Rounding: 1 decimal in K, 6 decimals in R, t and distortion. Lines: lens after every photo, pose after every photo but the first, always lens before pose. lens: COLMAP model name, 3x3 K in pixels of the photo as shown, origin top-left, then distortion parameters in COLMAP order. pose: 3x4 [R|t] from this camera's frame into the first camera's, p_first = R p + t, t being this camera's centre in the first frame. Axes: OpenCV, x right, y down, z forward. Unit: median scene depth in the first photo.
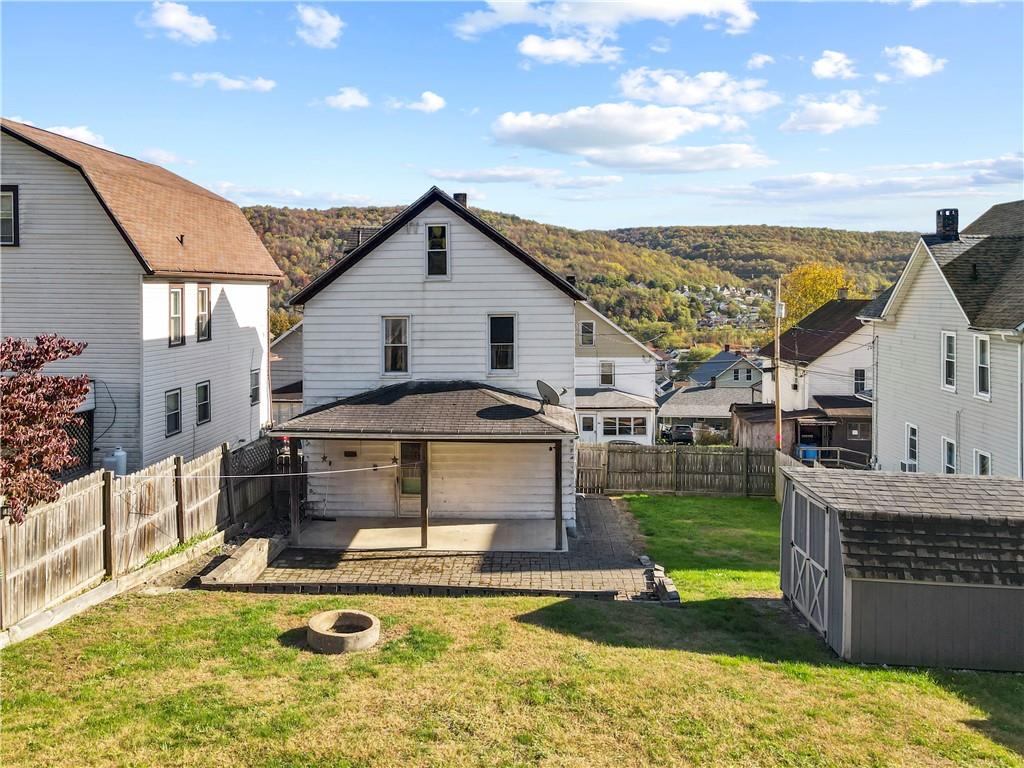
lens RADIAL K [[743.9, 0, 517.6], [0, 743.9, 382.9], [0, 0, 1]] dist [-0.000399, 0.025879]
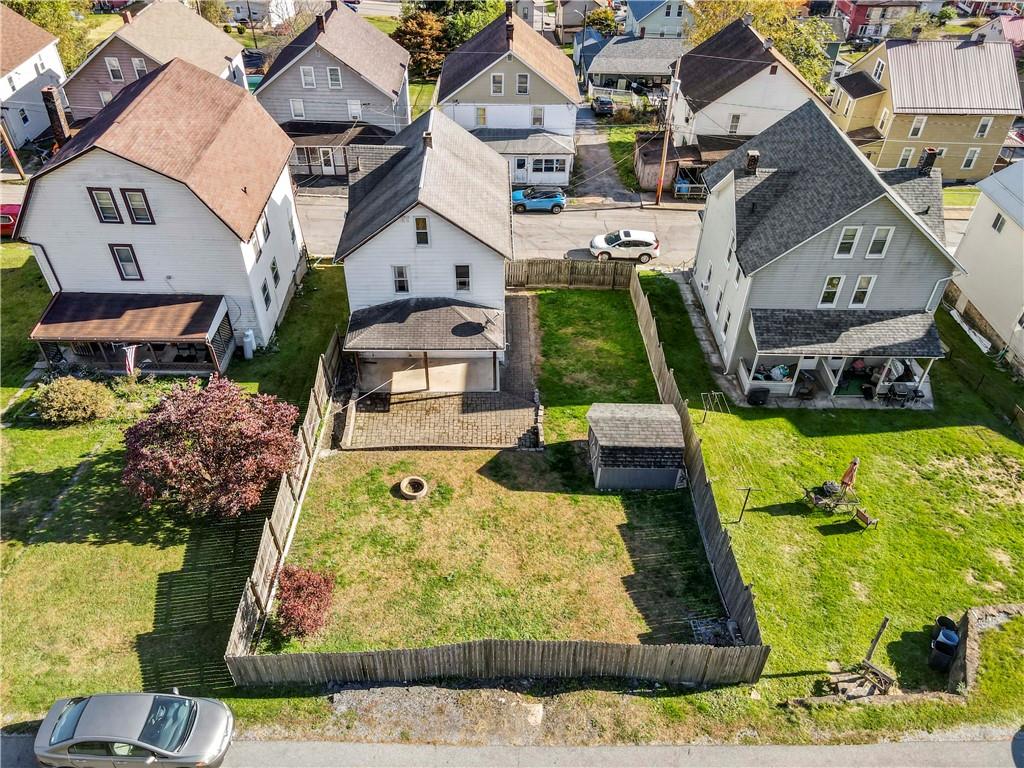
lens RADIAL K [[743.9, 0, 517.6], [0, 743.9, 382.9], [0, 0, 1]] dist [-0.000399, 0.025879]
pose [[0.997567, -0.027692, 0.063984, -0.018734], [-0.019499, 0.770298, 0.637386, -1.668571], [-0.066938, -0.637082, 0.767884, -0.848422]]
